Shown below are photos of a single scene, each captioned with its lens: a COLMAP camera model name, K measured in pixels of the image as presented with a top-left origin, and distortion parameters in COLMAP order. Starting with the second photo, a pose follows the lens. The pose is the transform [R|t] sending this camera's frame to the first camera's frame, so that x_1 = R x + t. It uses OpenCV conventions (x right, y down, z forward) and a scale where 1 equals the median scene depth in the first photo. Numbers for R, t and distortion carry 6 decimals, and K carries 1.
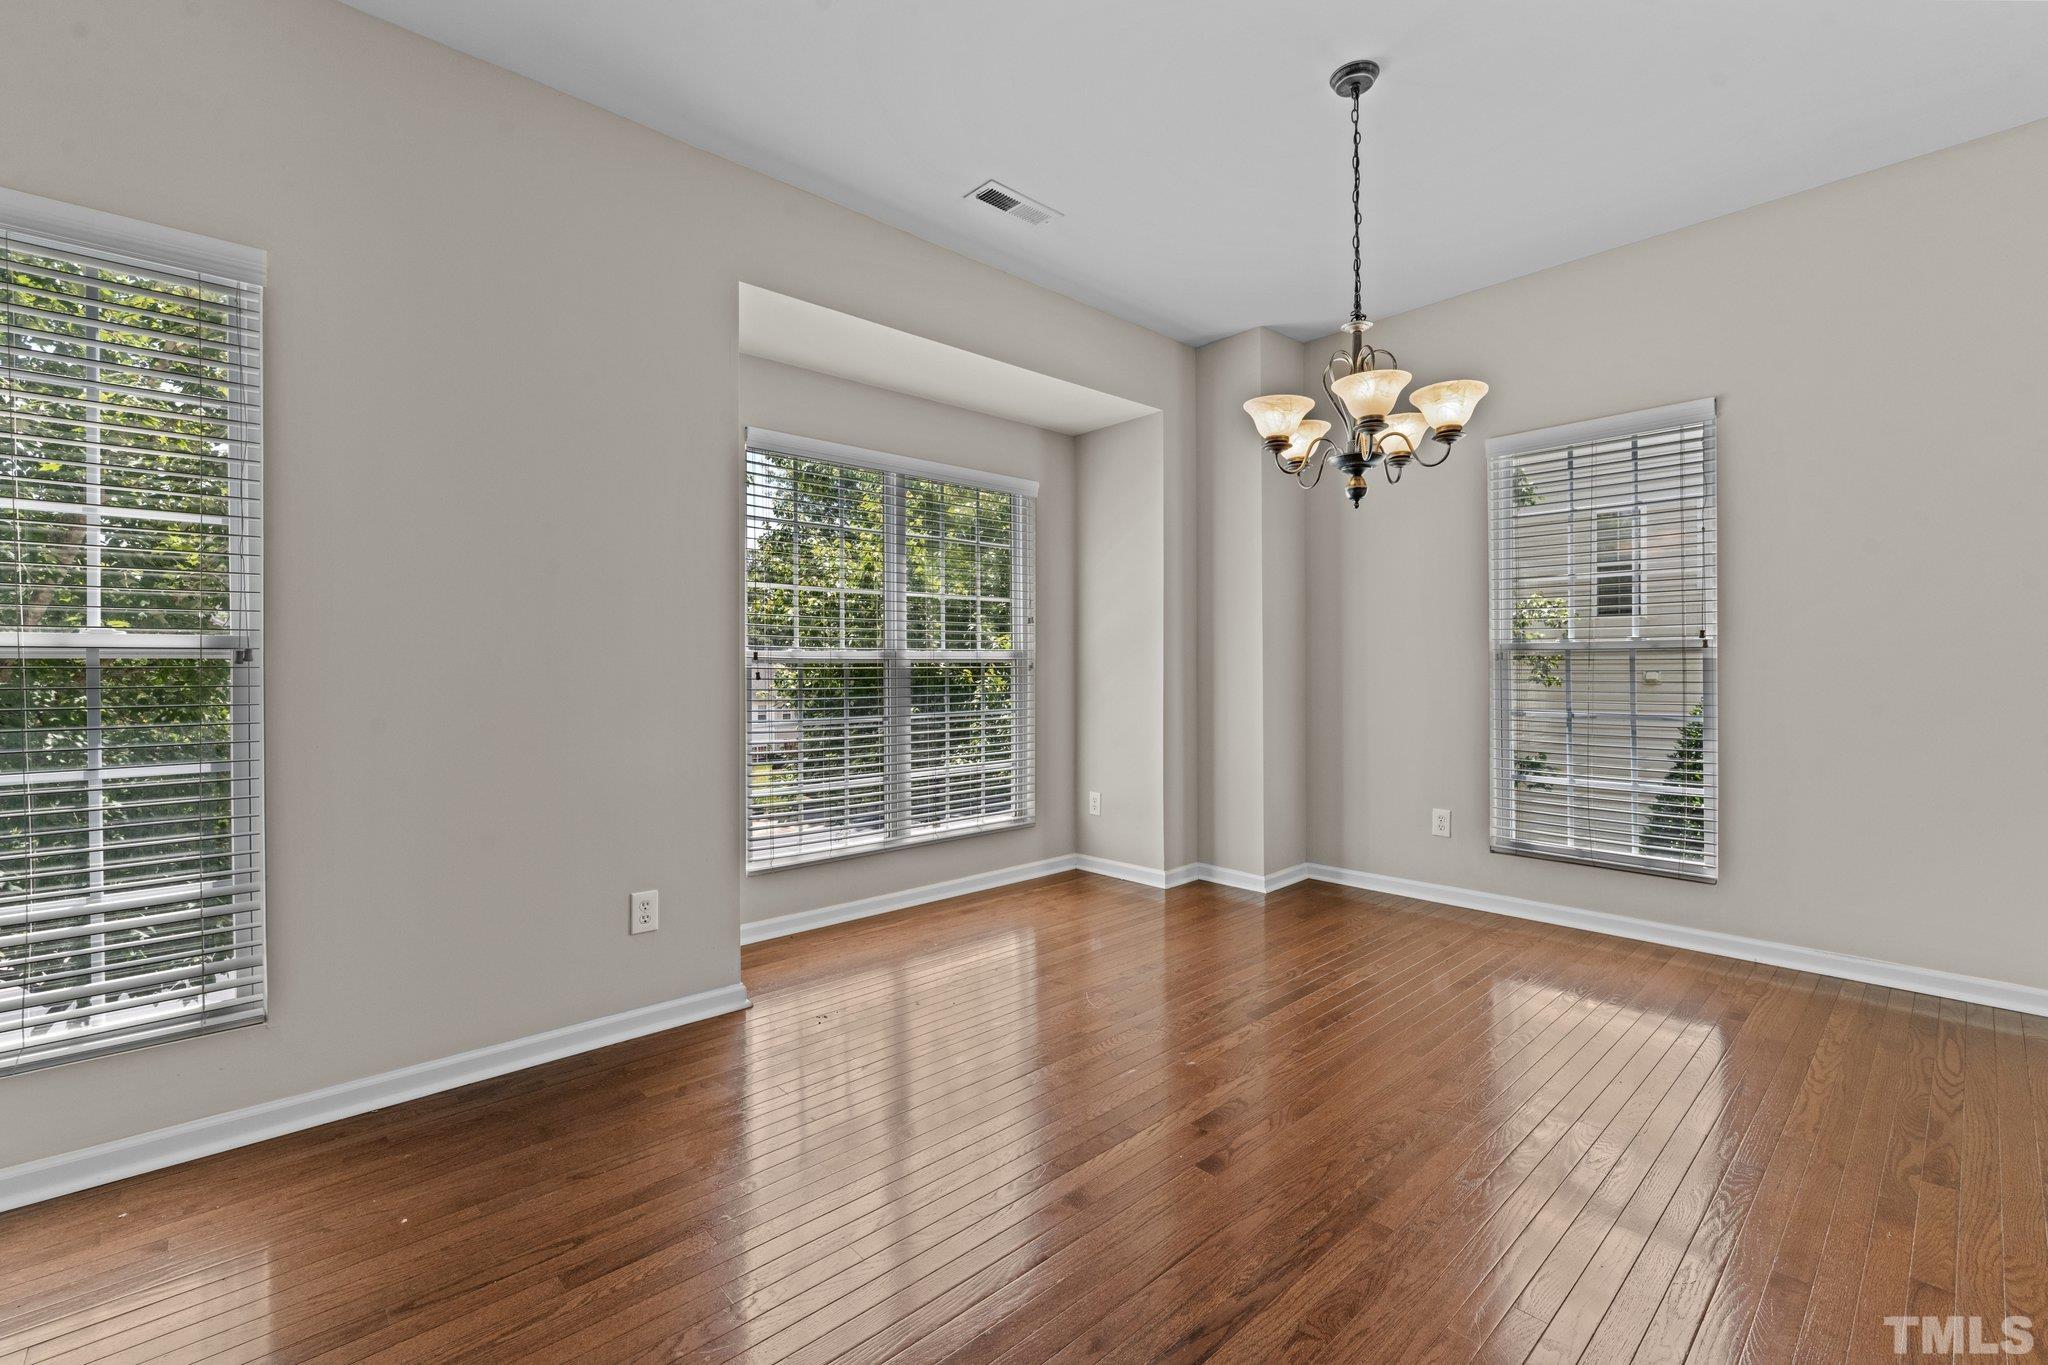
lens RADIAL K [[873.6, 0, 1019.2], [0, 873.6, 686.3], [0, 0, 1]] dist [0.000269, -0.000170]
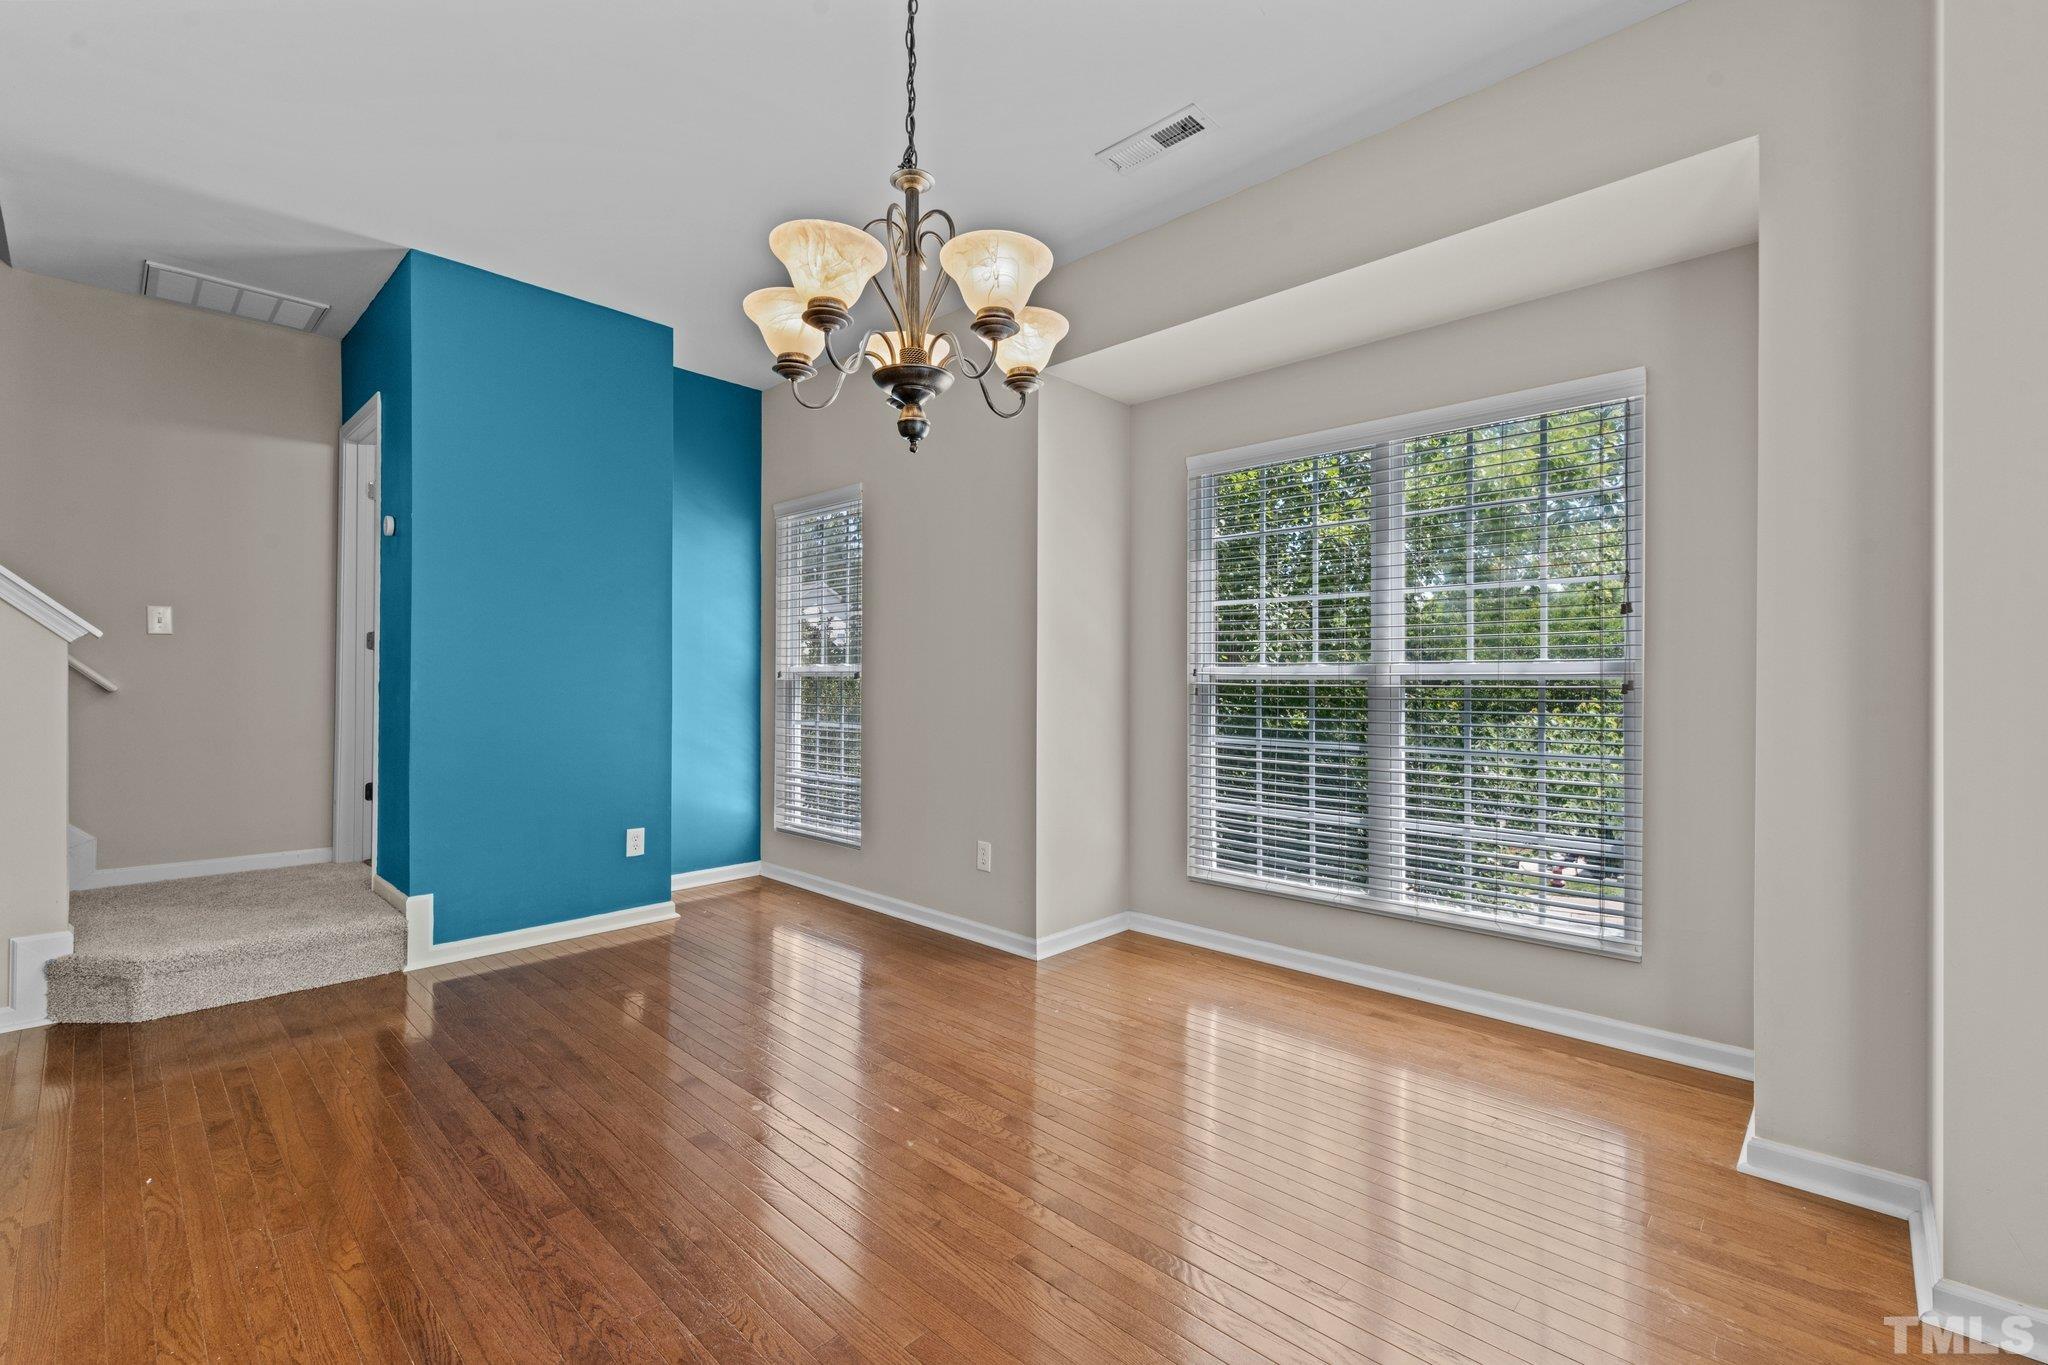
lens RADIAL K [[873.6, 0, 1019.2], [0, 873.6, 686.3], [0, 0, 1]] dist [0.000269, -0.000170]
pose [[0.076866, 0.010151, -0.996990, 0.724373], [-0.028655, 0.999558, 0.007968, -0.019797], [0.996630, 0.027956, 0.077123, 0.702008]]
